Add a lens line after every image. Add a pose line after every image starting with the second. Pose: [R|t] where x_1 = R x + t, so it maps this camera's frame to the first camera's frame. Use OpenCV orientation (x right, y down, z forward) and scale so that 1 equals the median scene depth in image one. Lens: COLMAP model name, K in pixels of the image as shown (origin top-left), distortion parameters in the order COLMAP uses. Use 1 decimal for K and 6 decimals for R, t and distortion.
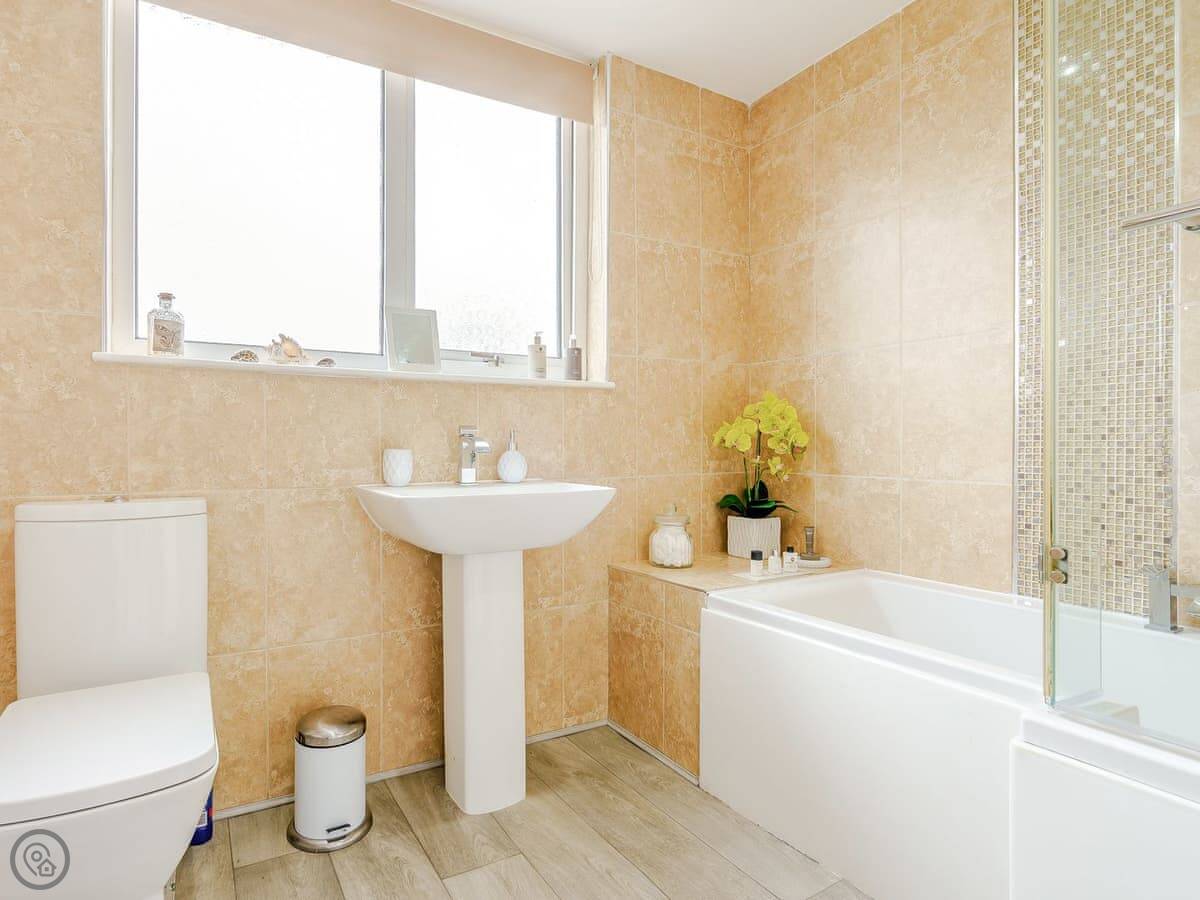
lens RADIAL K [[646.3, 0, 543.7], [0, 646.3, 459.0], [0, 0, 1]] dist [-0.001889, 0.001978]
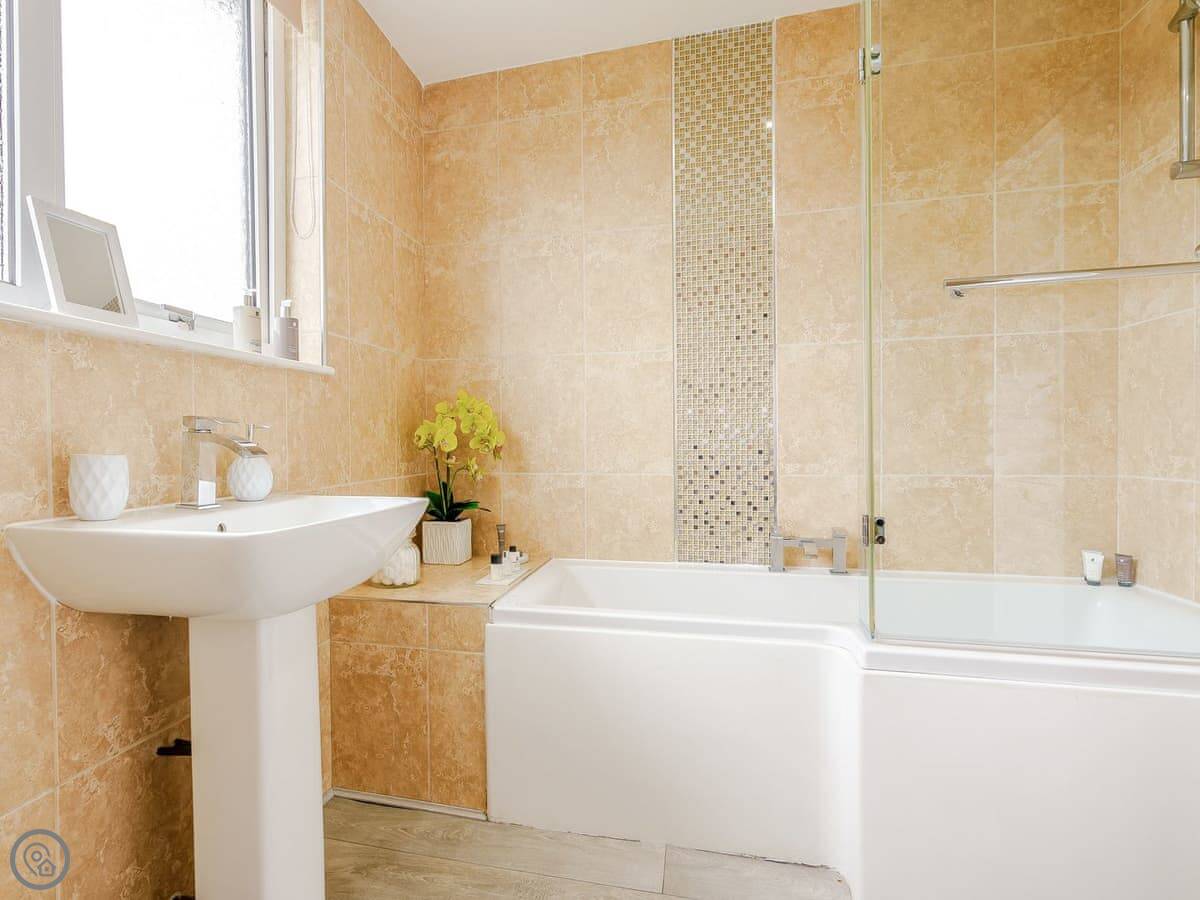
lens RADIAL K [[646.3, 0, 543.7], [0, 646.3, 459.0], [0, 0, 1]] dist [-0.001889, 0.001978]
pose [[0.695254, -0.021834, 0.718433, -0.307253], [0.023573, 0.999693, 0.007569, -0.005446], [-0.718378, 0.011673, 0.695555, 0.271718]]
